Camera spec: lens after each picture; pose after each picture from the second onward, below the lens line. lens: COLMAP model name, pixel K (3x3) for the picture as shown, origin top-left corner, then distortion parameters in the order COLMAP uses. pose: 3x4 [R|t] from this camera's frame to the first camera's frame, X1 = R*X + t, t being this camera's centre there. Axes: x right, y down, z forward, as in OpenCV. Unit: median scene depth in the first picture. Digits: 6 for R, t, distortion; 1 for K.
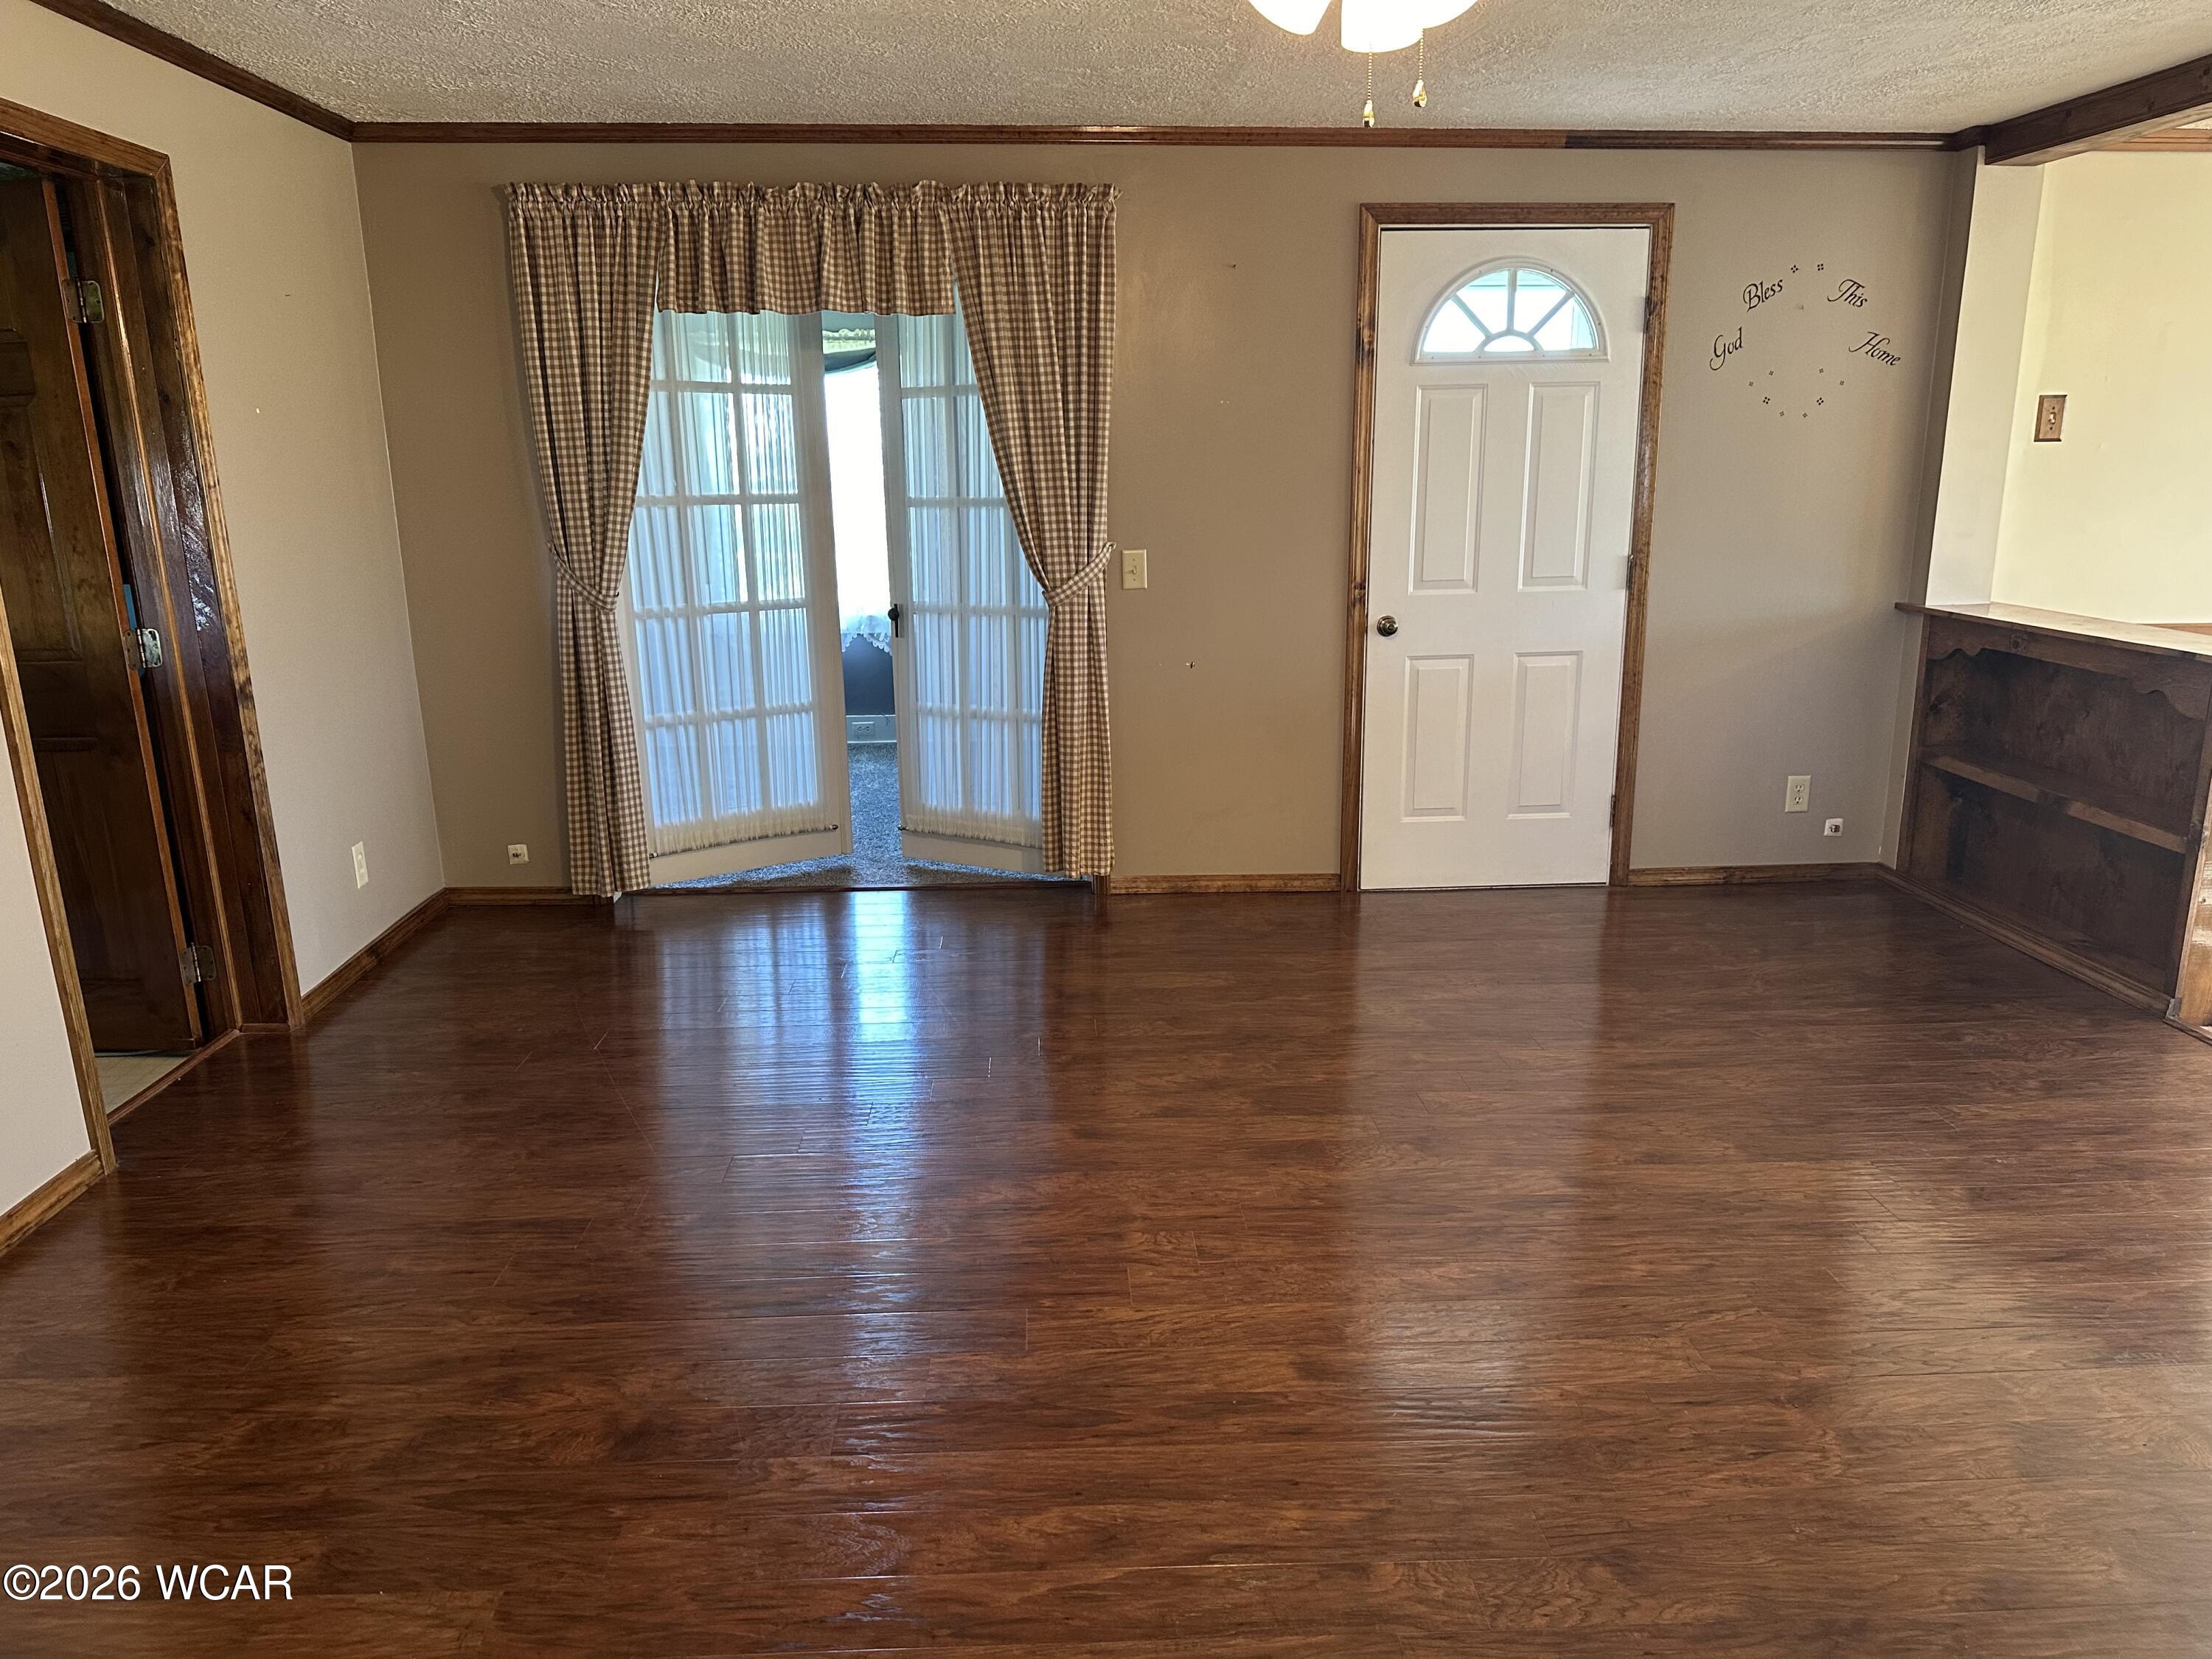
lens RADIAL K [[1544.3, 0, 1108.3], [0, 1544.3, 834.7], [0, 0, 1]] dist [0.161929, -0.289459]
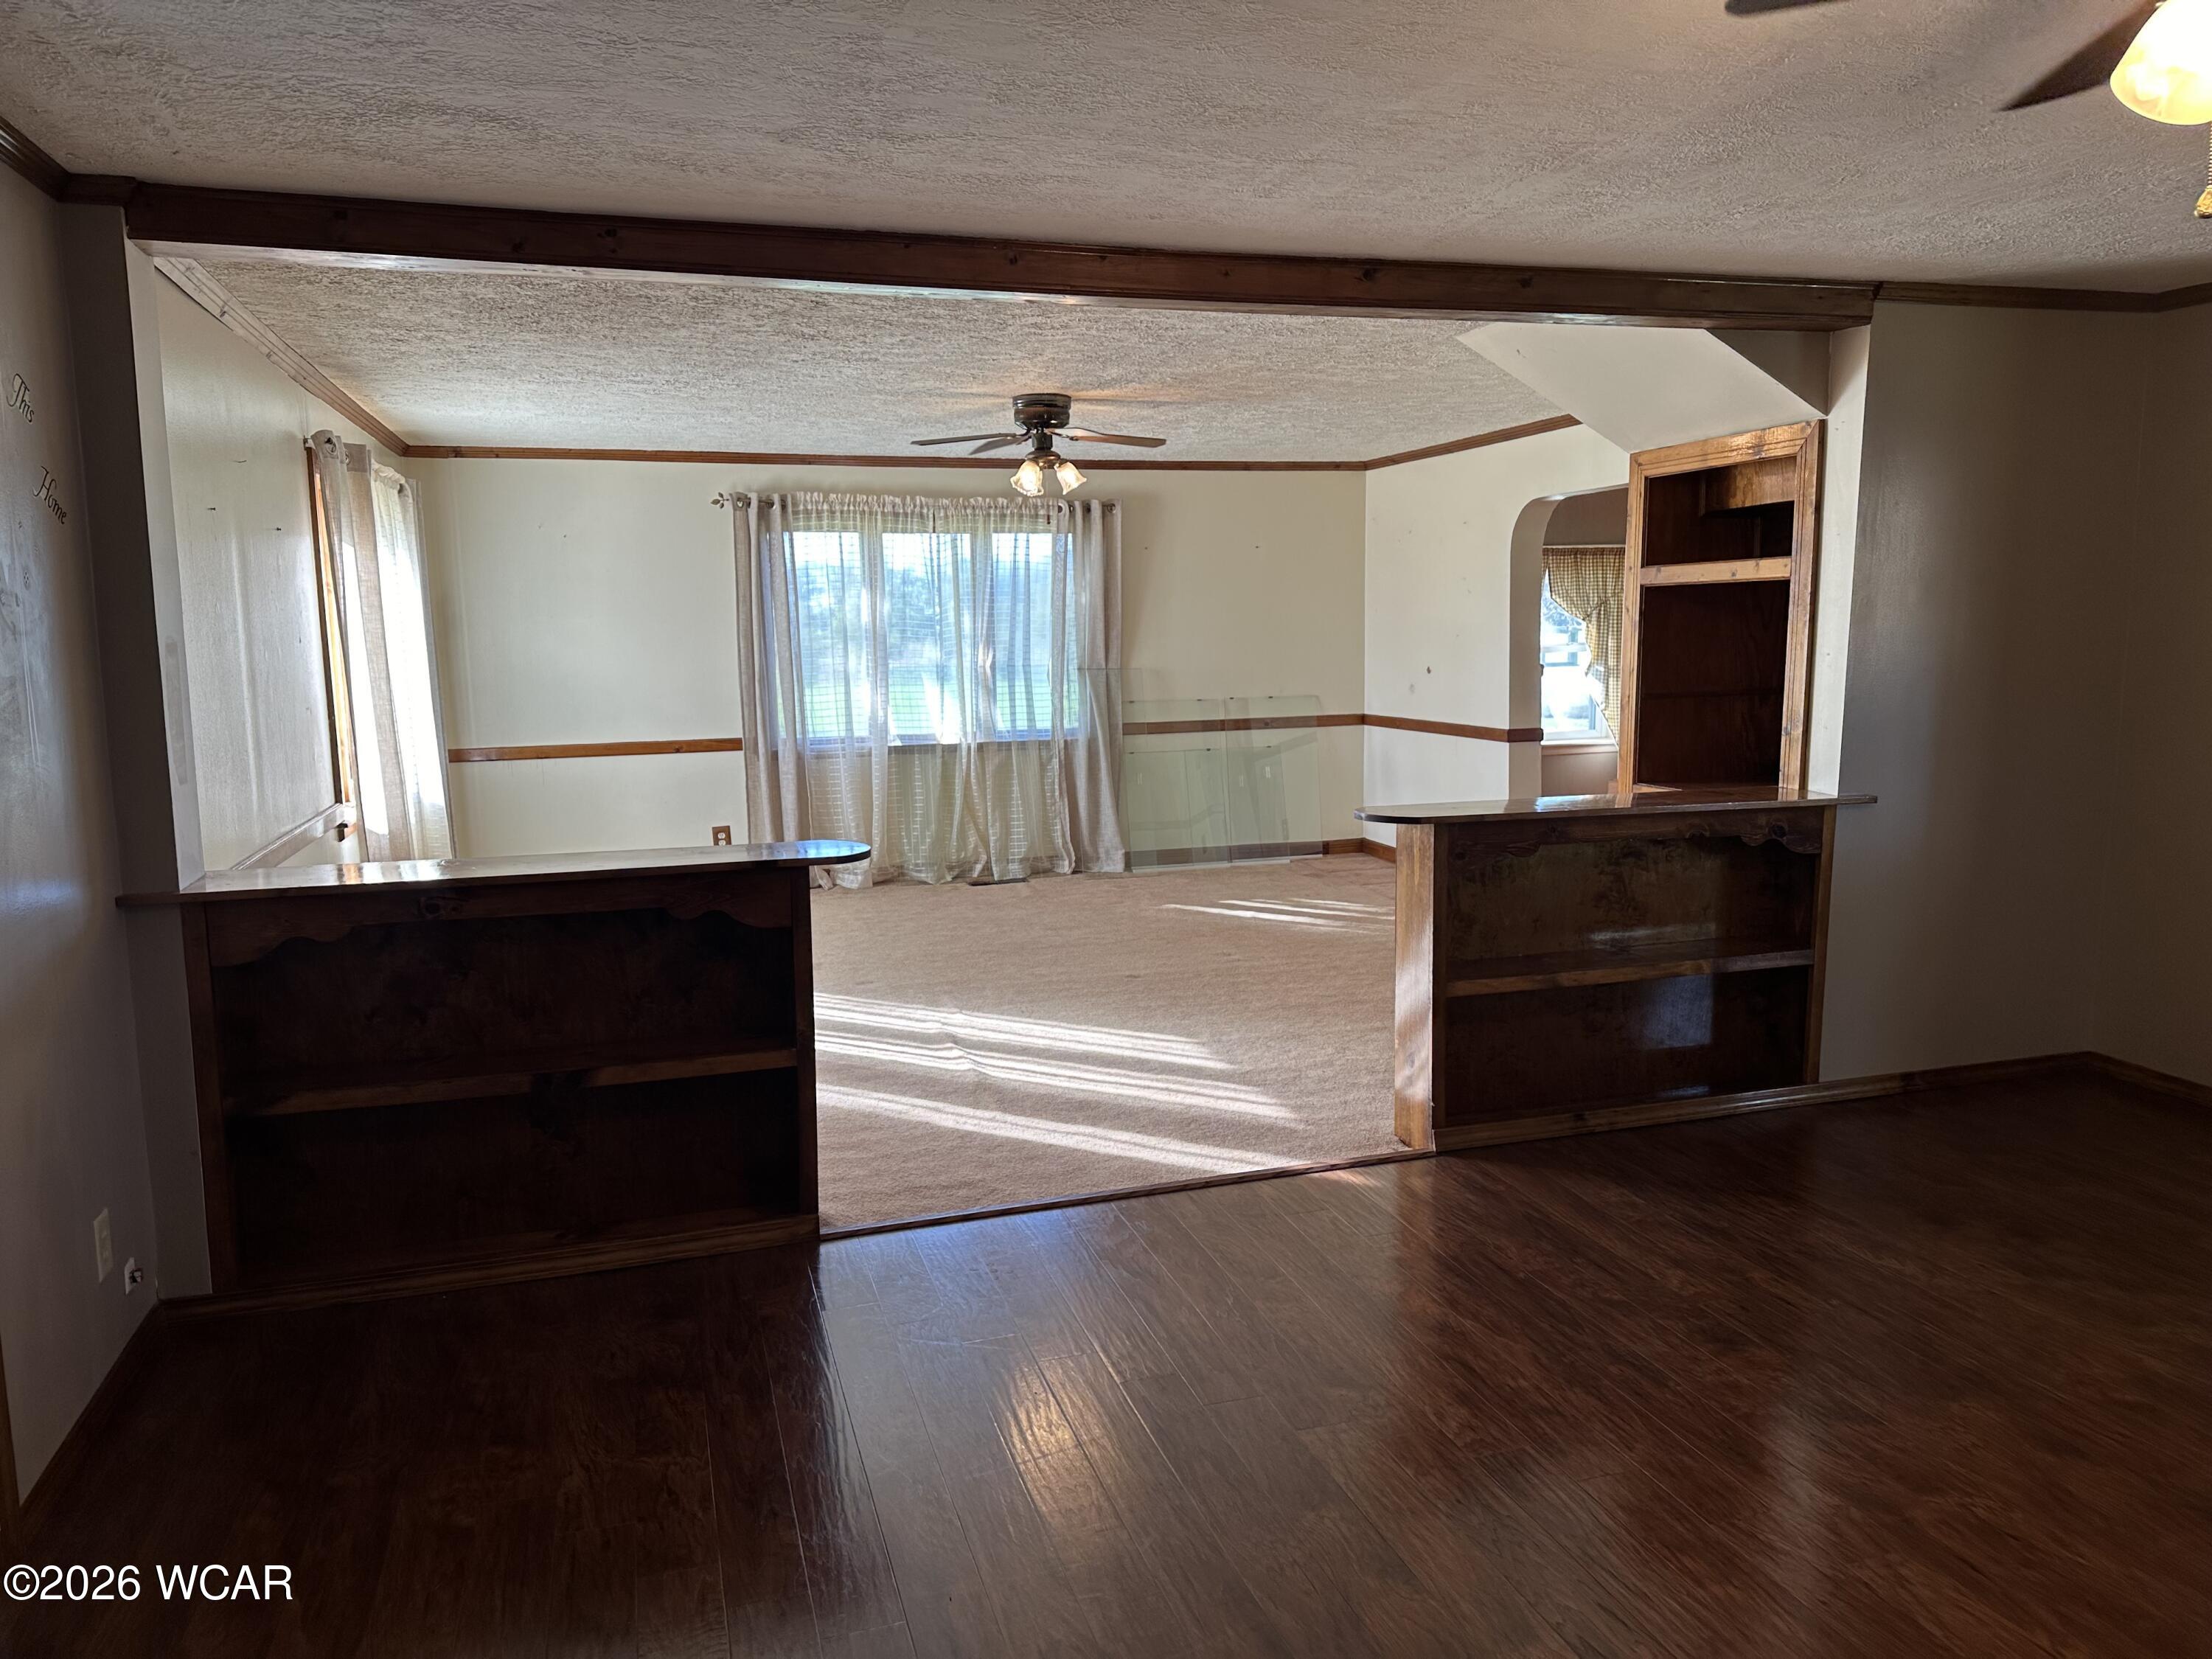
lens RADIAL K [[1544.3, 0, 1108.3], [0, 1544.3, 834.7], [0, 0, 1]] dist [0.161929, -0.289459]
pose [[-0.236128, -0.127995, 0.963255, -0.194583], [0.241468, 0.952465, 0.185753, -0.198874], [-0.941242, 0.276457, -0.193997, 0.774127]]
